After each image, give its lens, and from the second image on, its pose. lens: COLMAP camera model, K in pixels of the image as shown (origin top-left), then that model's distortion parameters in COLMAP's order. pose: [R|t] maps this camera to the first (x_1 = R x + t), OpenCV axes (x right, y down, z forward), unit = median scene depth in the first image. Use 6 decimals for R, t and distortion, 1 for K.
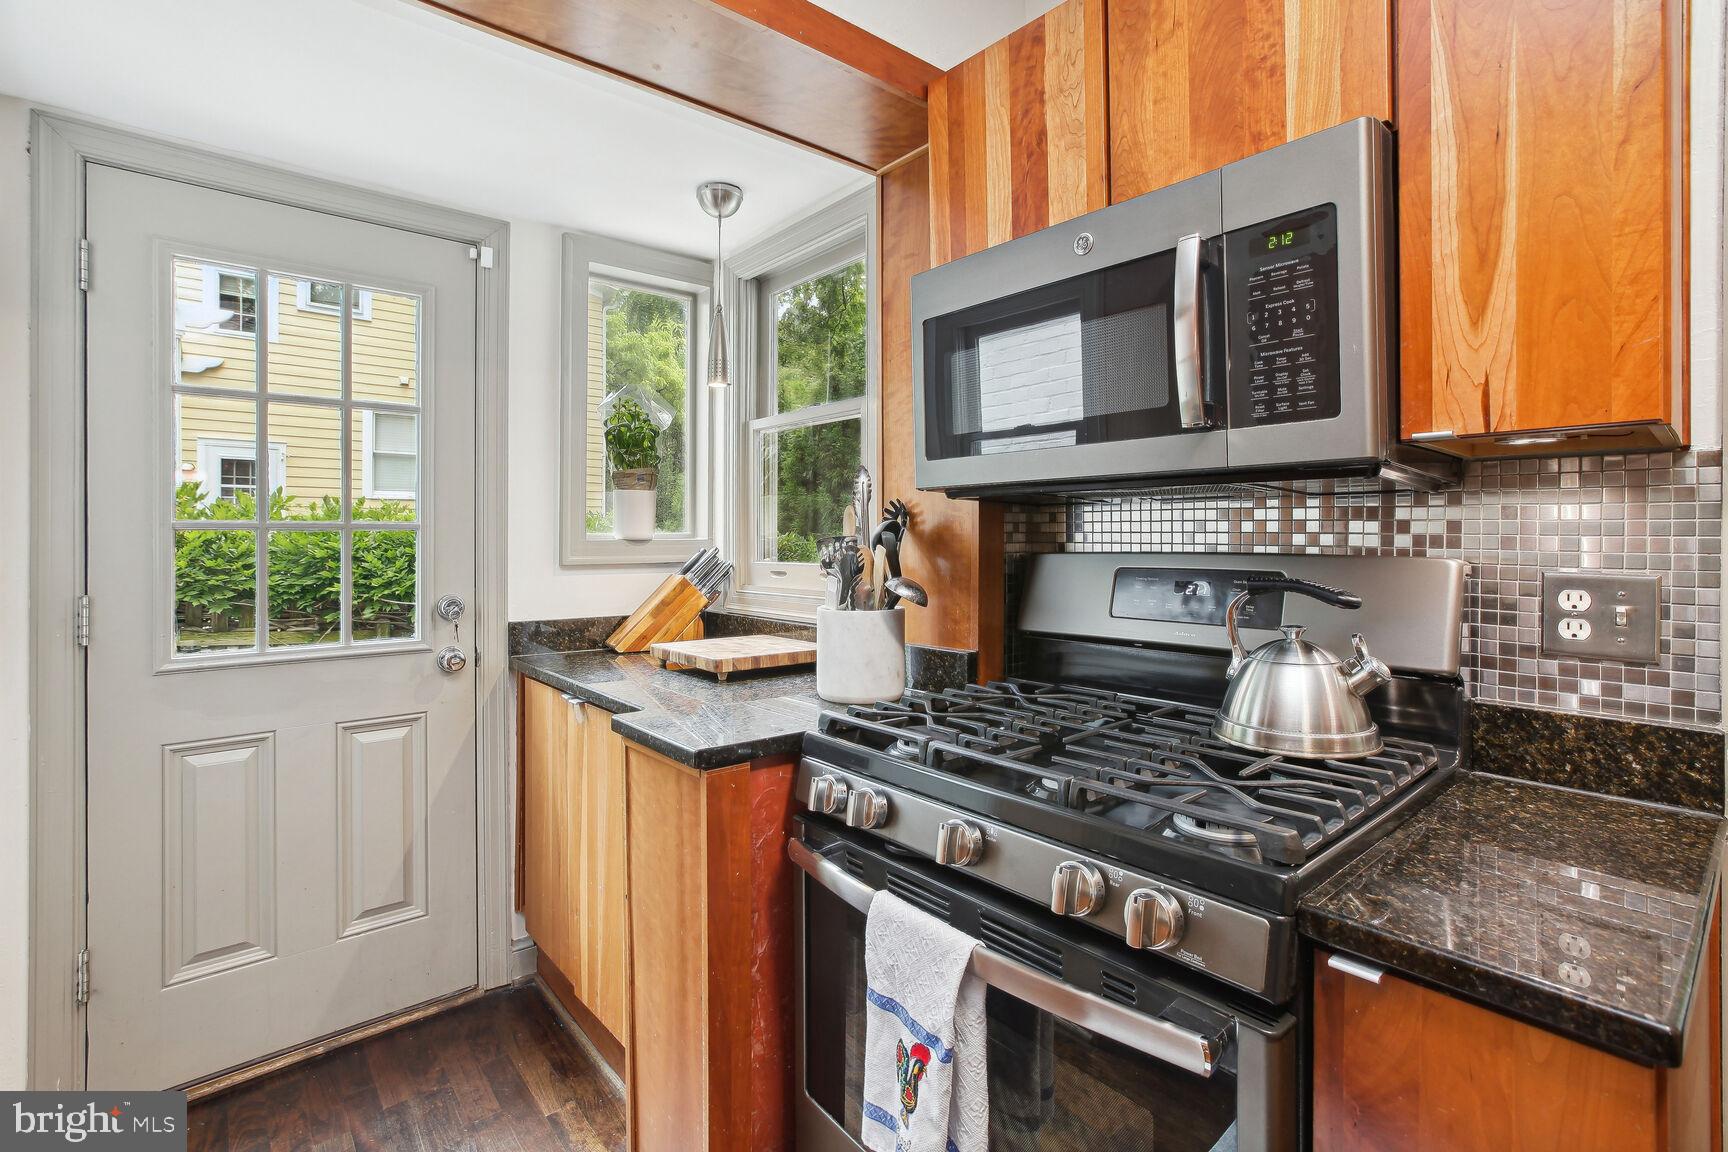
lens RADIAL K [[808.7, 0, 930.3], [0, 808.7, 504.6], [0, 0, 1]] dist [-0.028630, 0.008009]
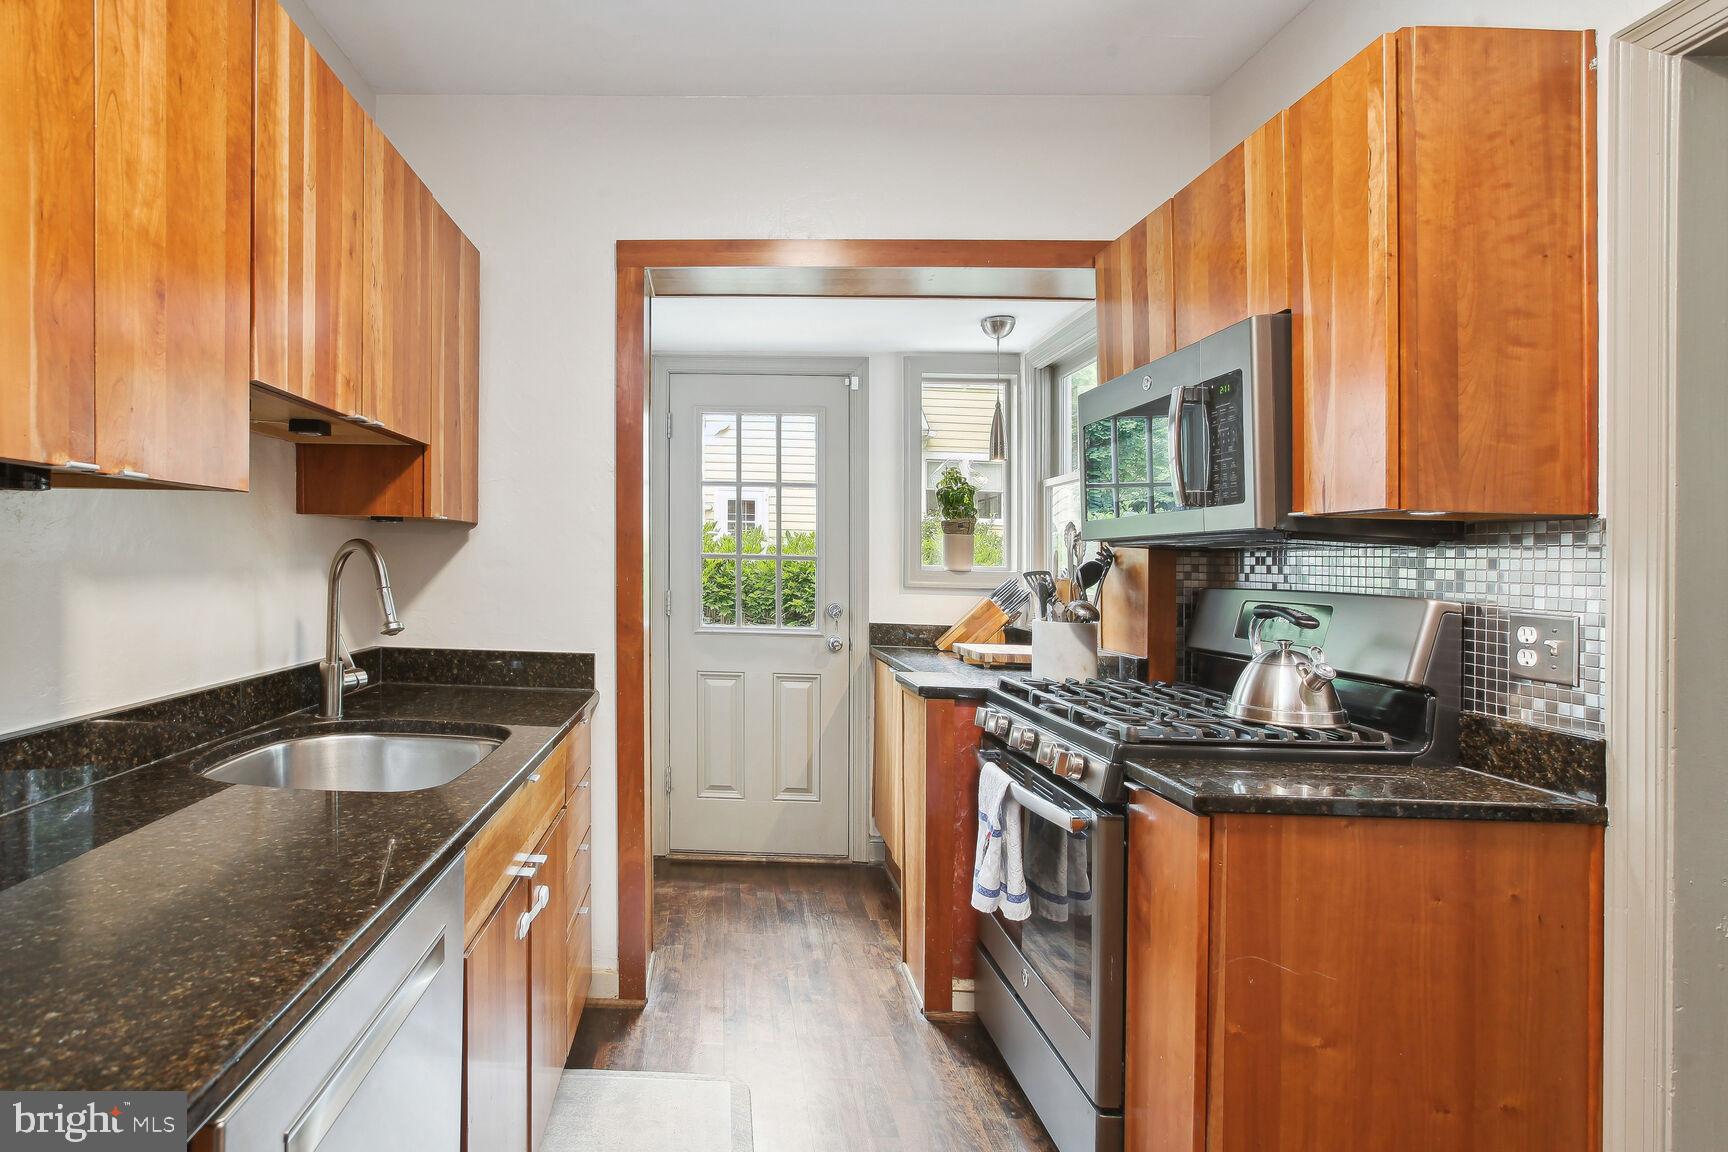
lens RADIAL K [[808.7, 0, 869.0], [0, 808.7, 563.3], [0, 0, 1]] dist [-0.028630, 0.008009]
pose [[0.849684, 0.020295, -0.526901, 0.386218], [-0.004444, 0.999499, 0.031331, -0.018599], [0.527273, -0.024280, 0.849349, -0.408436]]
